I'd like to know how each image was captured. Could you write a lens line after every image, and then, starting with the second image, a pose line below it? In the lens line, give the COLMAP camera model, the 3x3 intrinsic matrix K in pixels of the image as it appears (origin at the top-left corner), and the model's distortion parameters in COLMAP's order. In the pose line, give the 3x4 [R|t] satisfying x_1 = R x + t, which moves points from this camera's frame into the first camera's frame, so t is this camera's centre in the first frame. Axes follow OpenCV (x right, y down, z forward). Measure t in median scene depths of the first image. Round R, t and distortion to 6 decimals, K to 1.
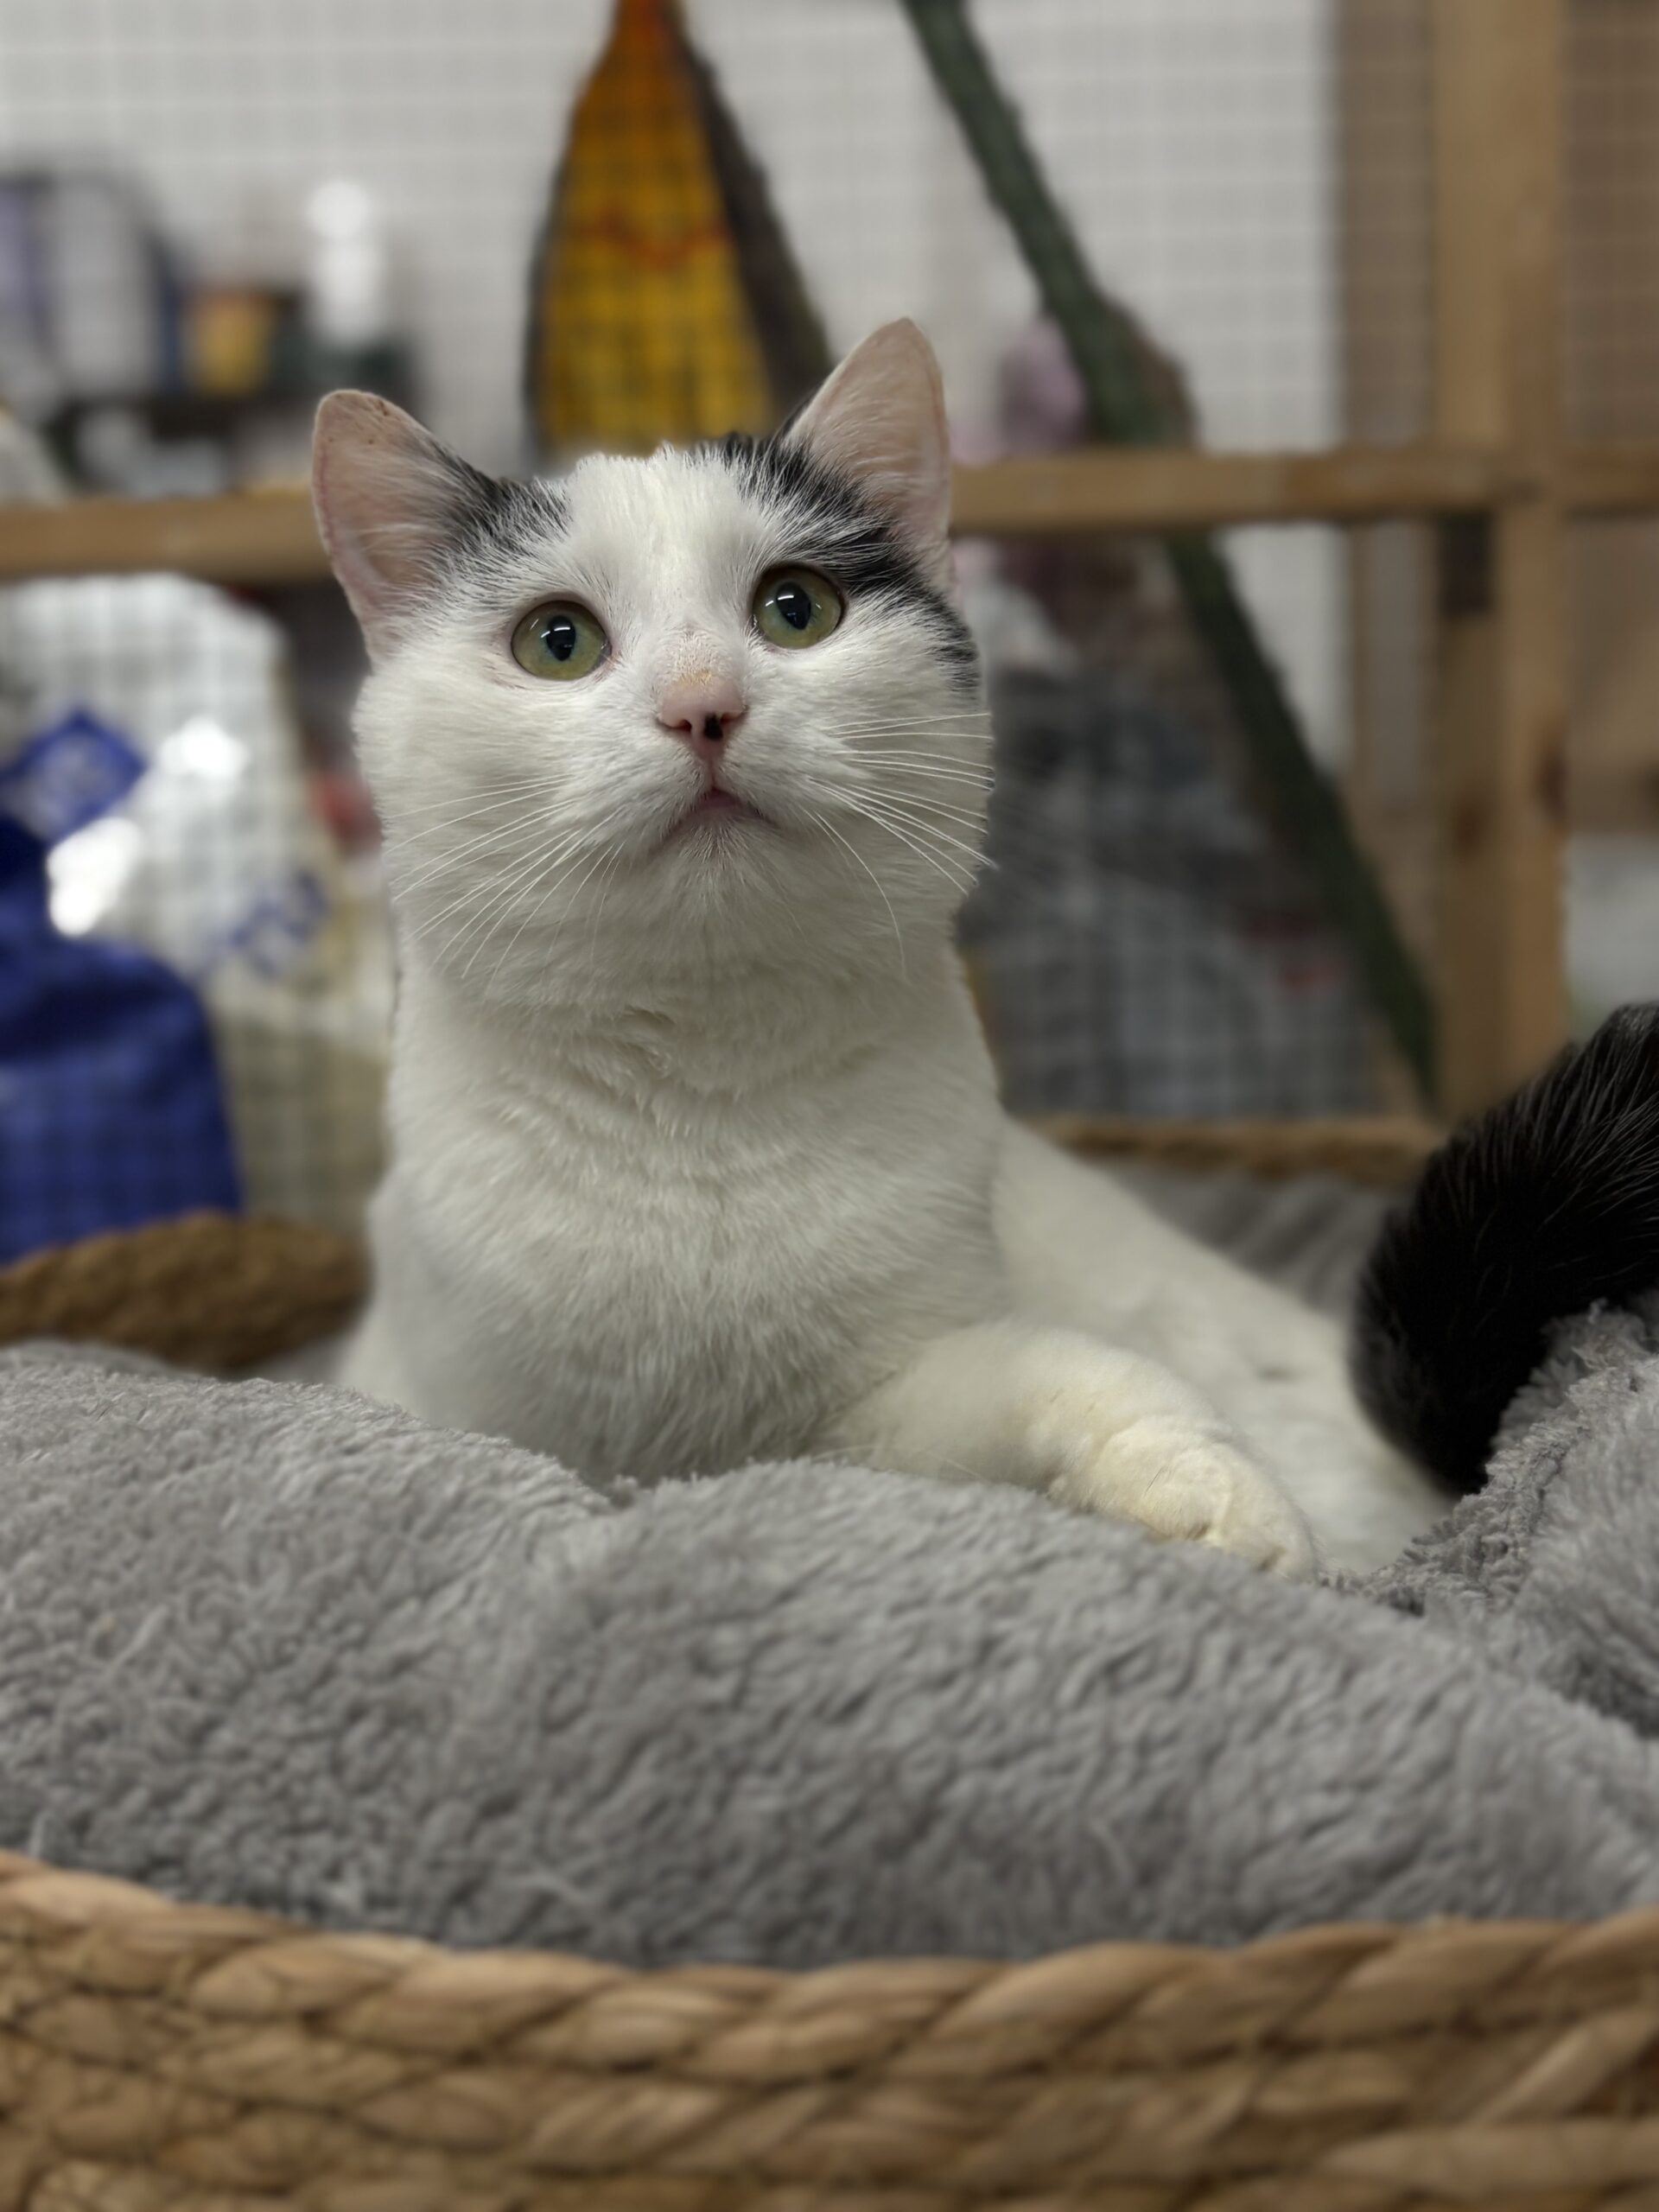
lens RADIAL K [[2185.1, 0, 839.3], [0, 2185.1, 1096.1], [0, 0, 1]] dist [-0.060508, 0.000000]
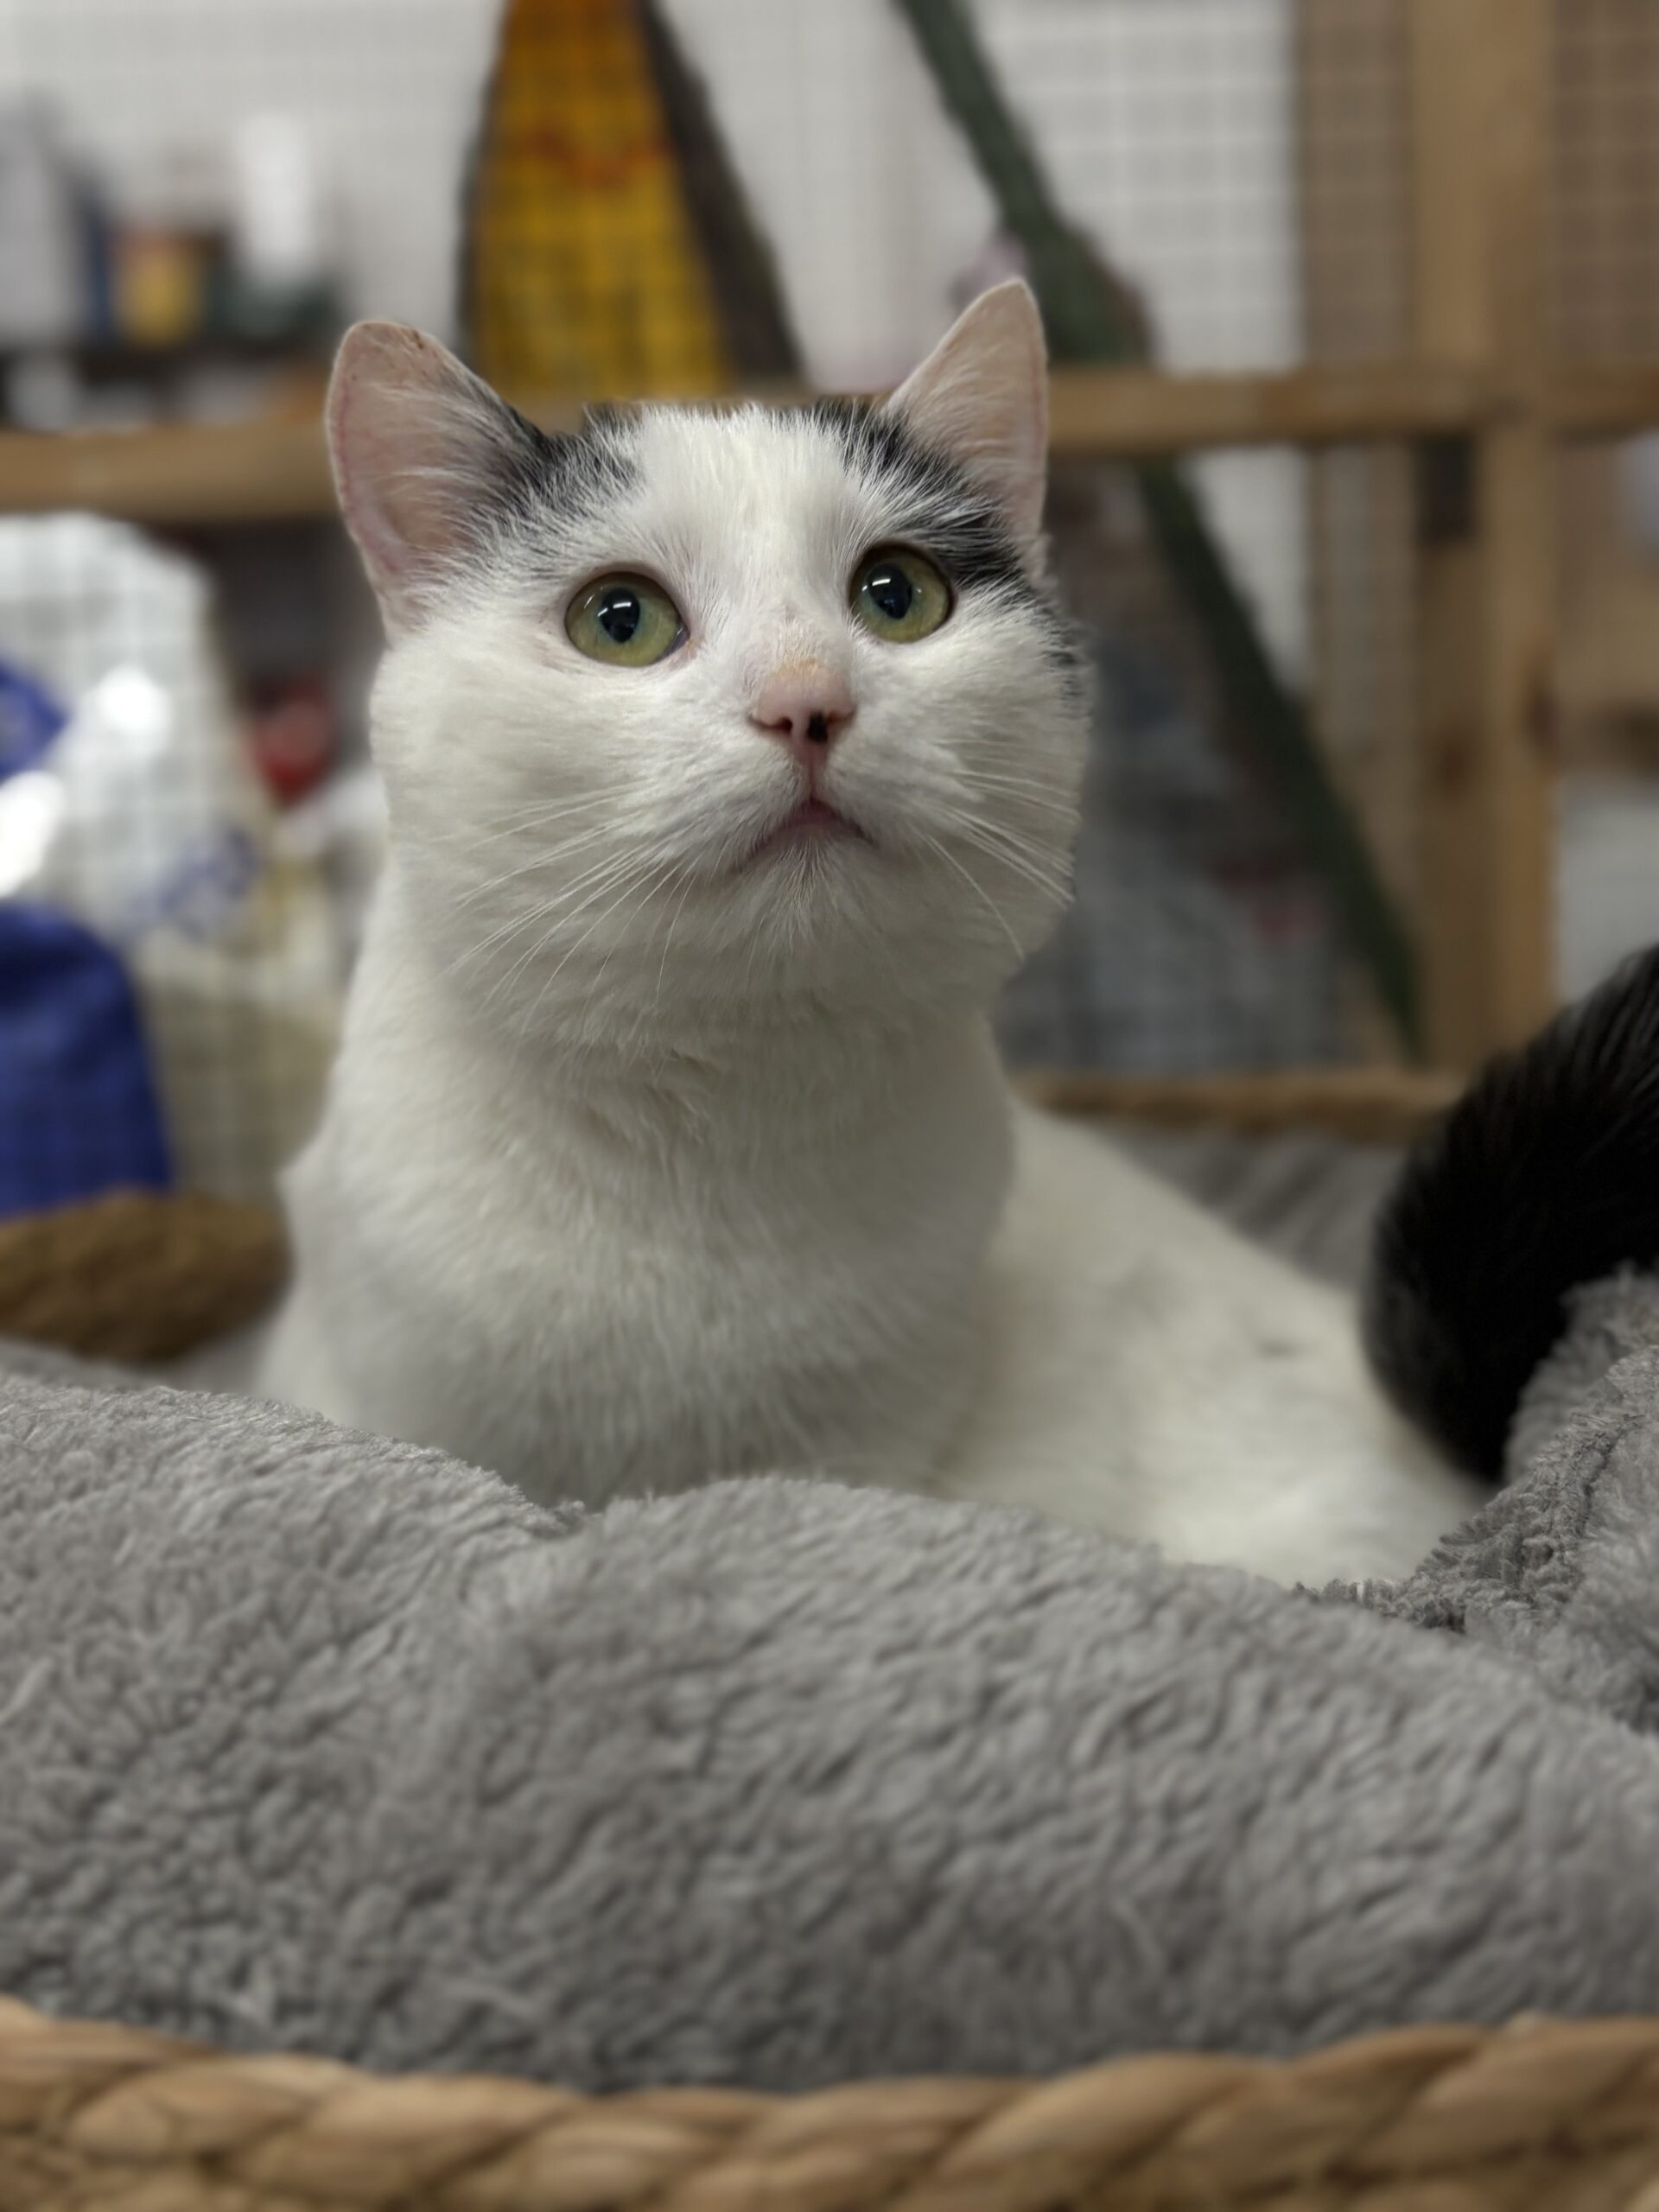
lens RADIAL K [[2185.1, 0, 815.8], [0, 2185.1, 1121.5], [0, 0, 1]] dist [-0.060508, 0.000000]
pose [[0.999846, -0.015011, 0.009039, -0.005243], [0.014711, 0.999364, 0.032473, -0.005751], [-0.009521, -0.032335, 0.999432, 0.129409]]
